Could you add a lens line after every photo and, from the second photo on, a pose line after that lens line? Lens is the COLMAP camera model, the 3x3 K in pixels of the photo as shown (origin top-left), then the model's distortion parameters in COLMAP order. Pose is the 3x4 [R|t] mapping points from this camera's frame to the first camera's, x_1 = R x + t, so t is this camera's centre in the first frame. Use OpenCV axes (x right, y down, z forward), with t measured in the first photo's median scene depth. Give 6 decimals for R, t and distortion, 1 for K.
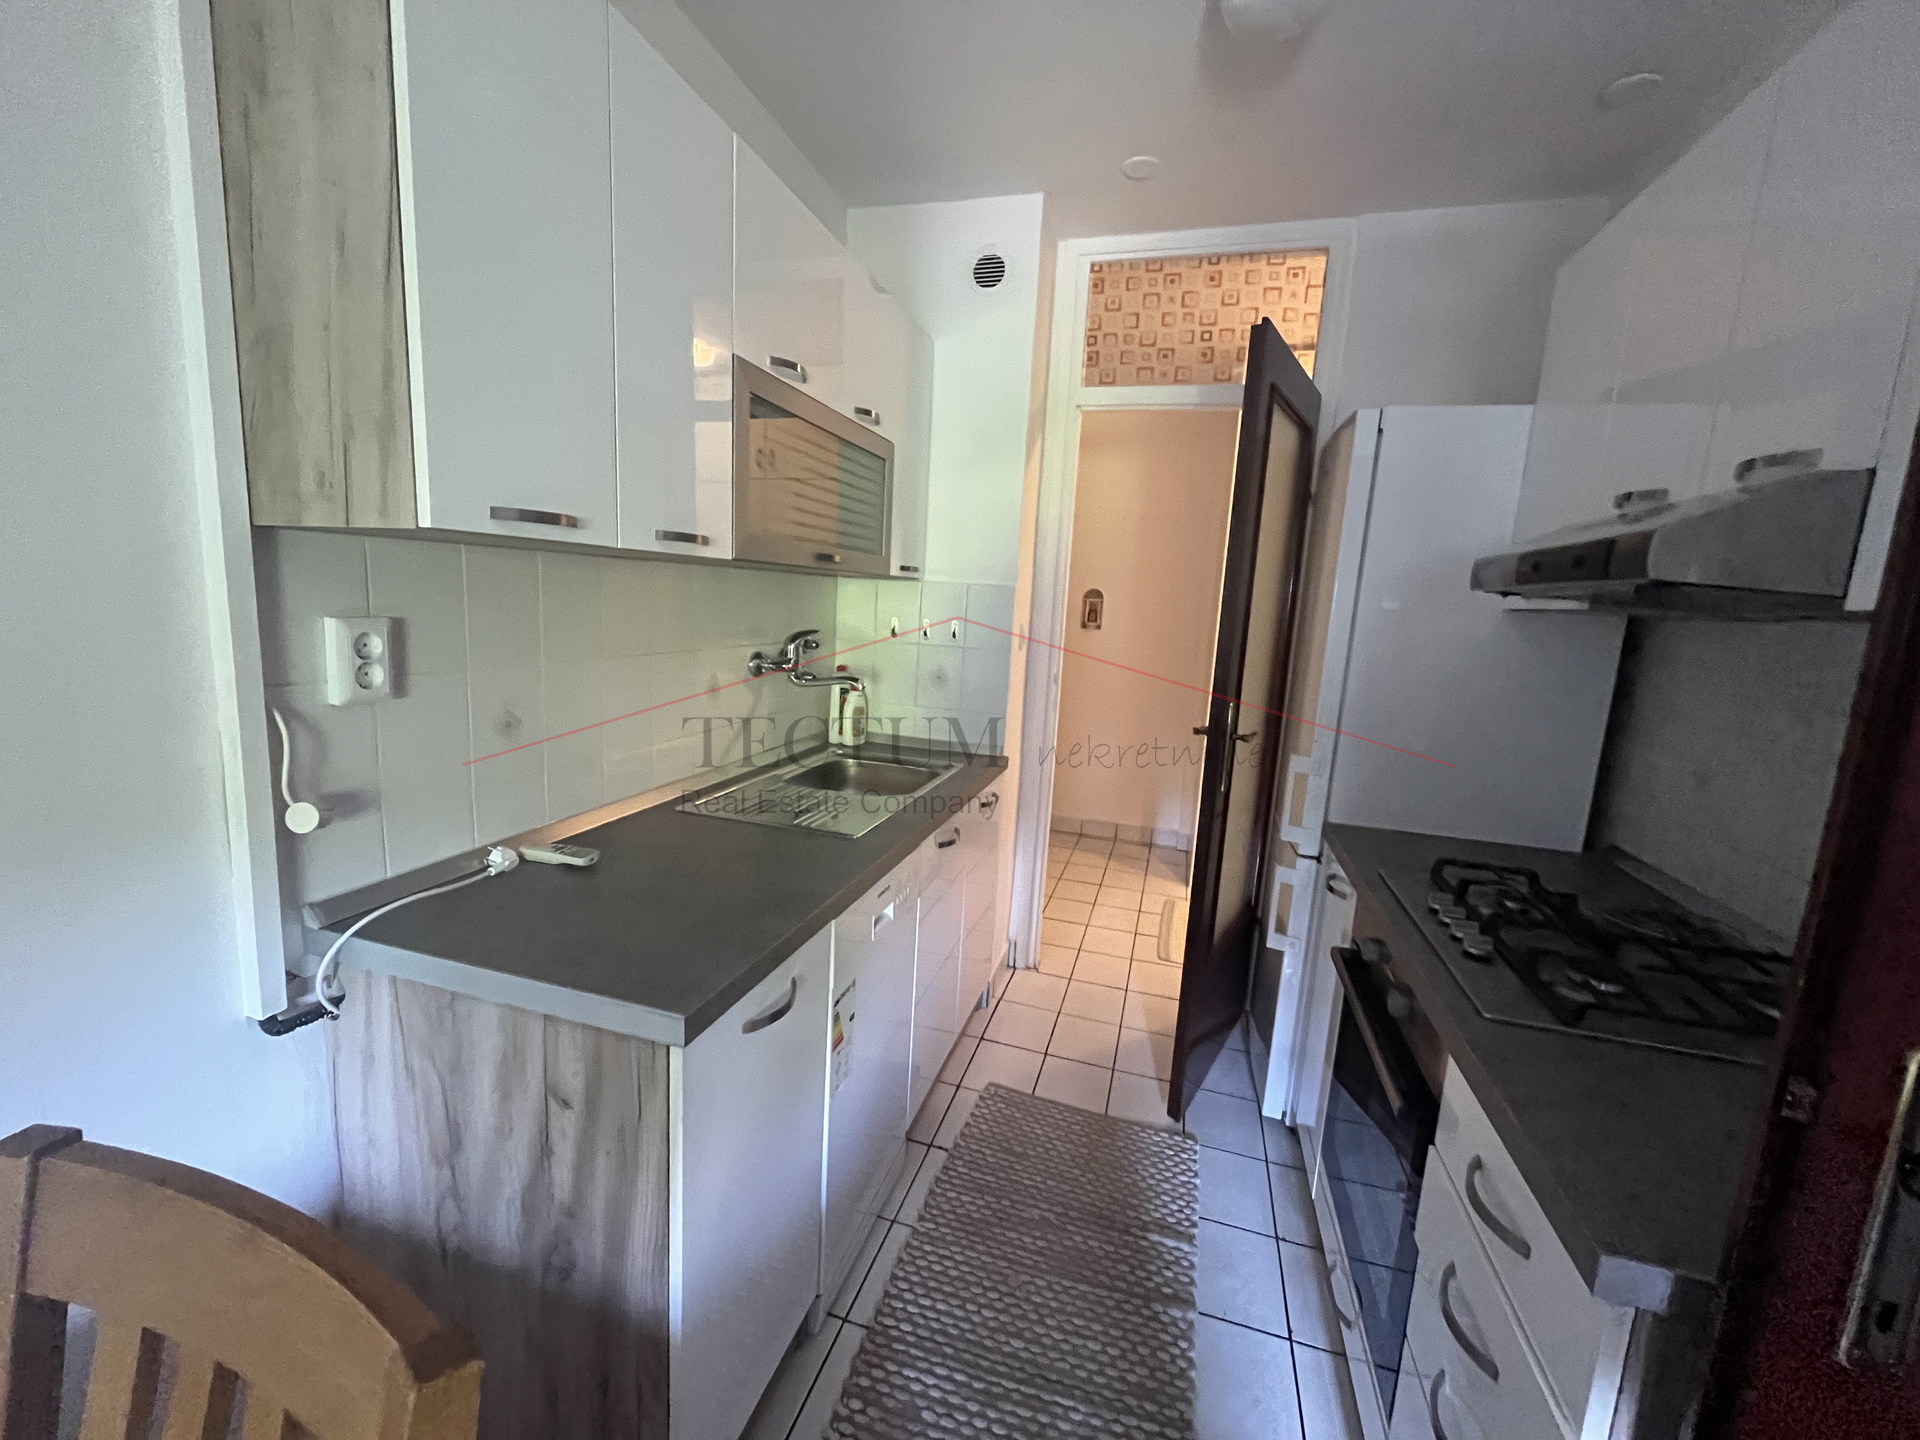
lens RADIAL K [[772.1, 0, 952.8], [0, 772.1, 716.3], [0, 0, 1]] dist [-0.003214, -0.000430]
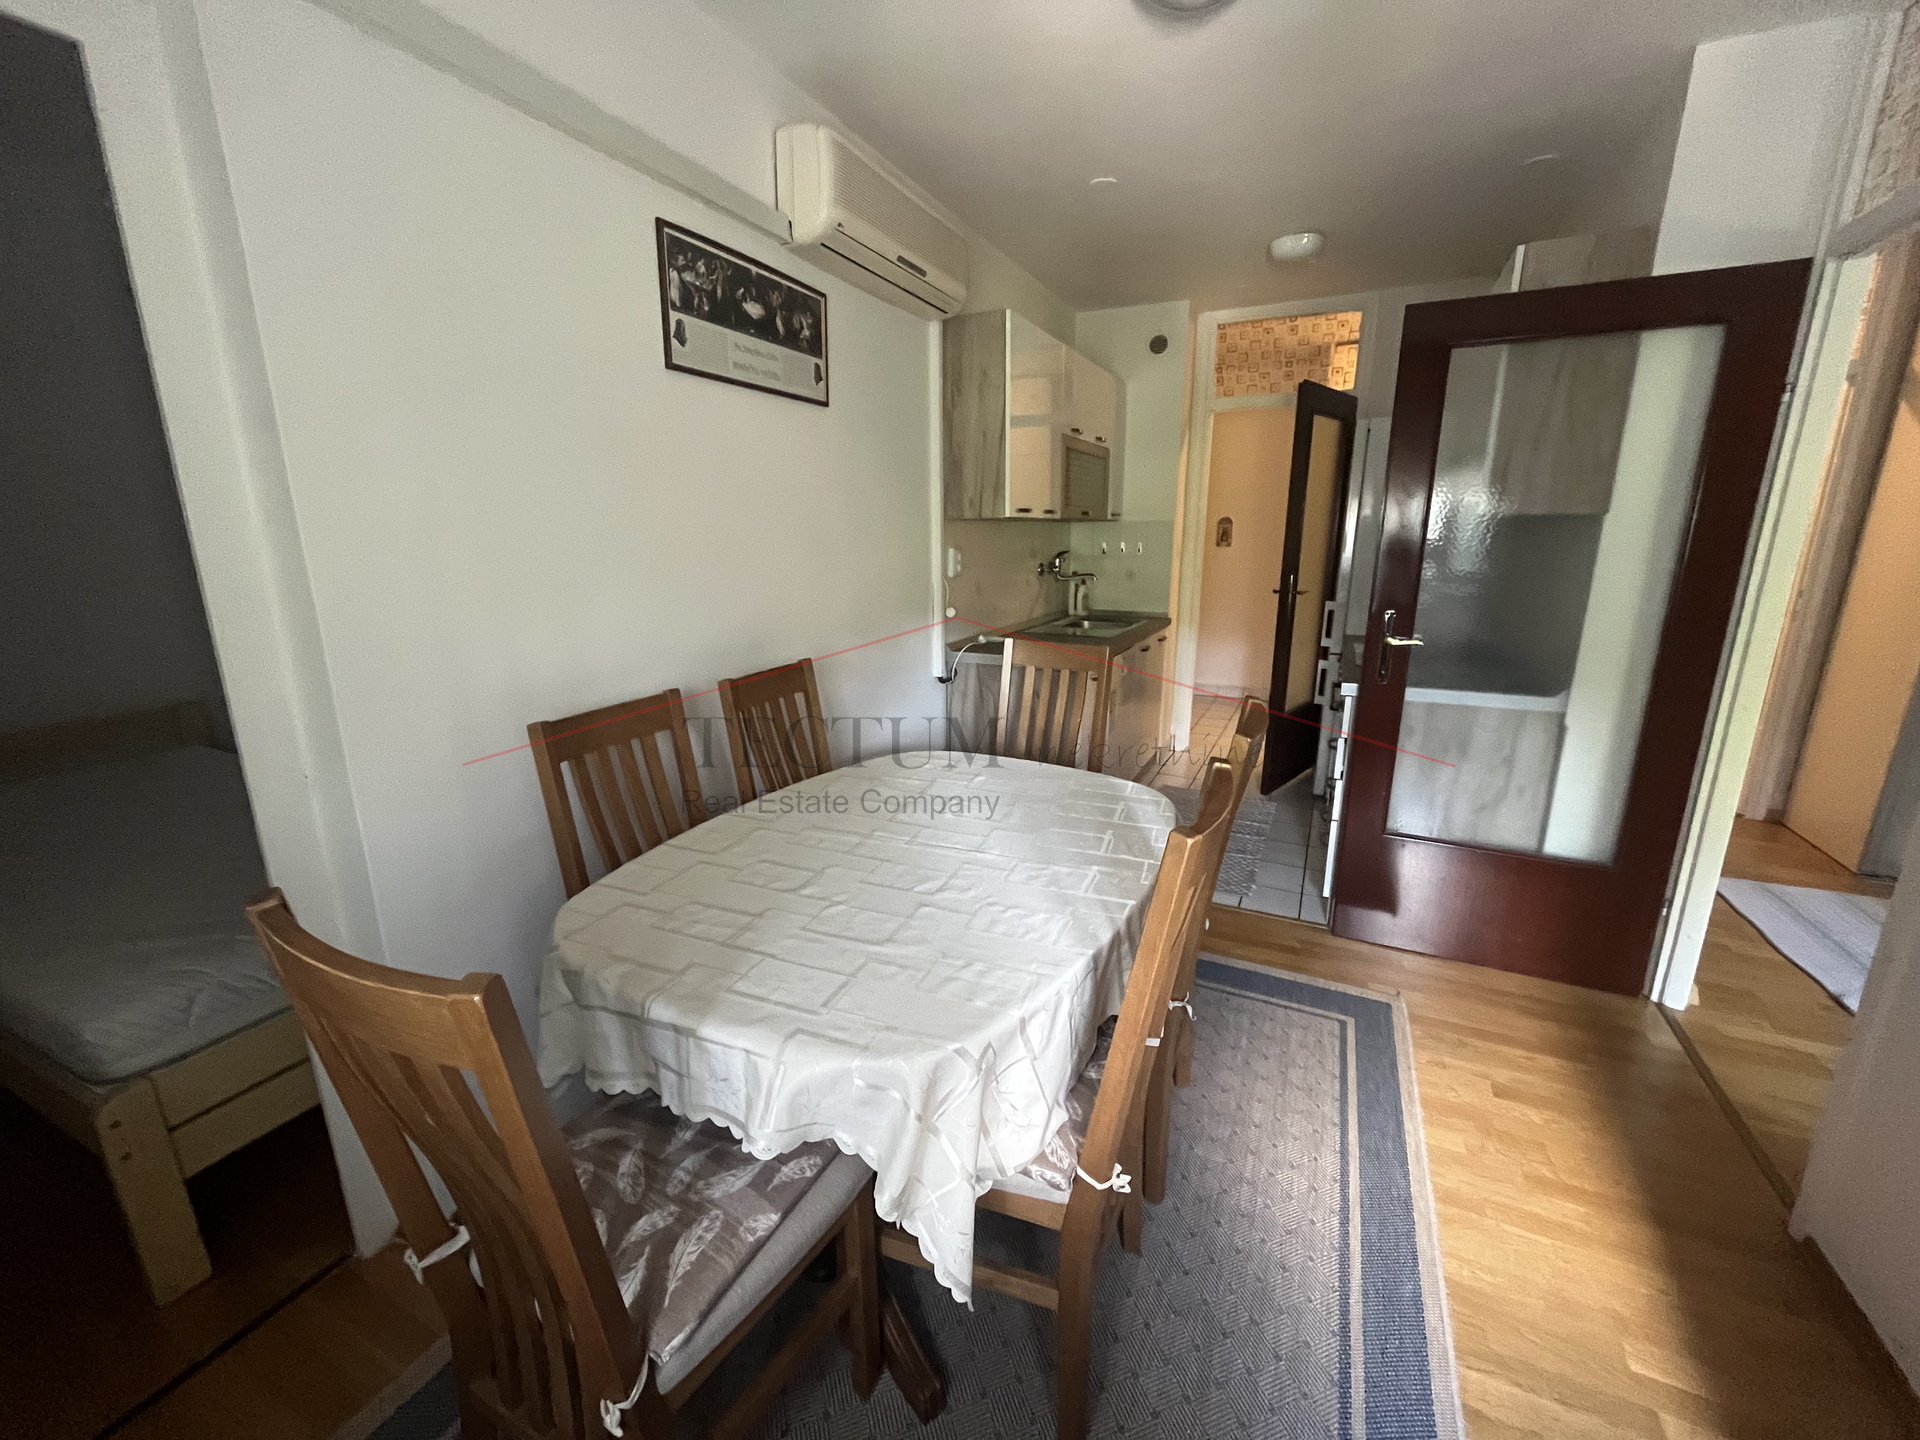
lens RADIAL K [[772.1, 0, 952.8], [0, 772.1, 716.3], [0, 0, 1]] dist [-0.003214, -0.000430]
pose [[0.984957, -0.018247, -0.171834, -0.132518], [0.031866, 0.996535, 0.076834, 0.135986], [0.169836, -0.081154, 0.982125, -0.924819]]
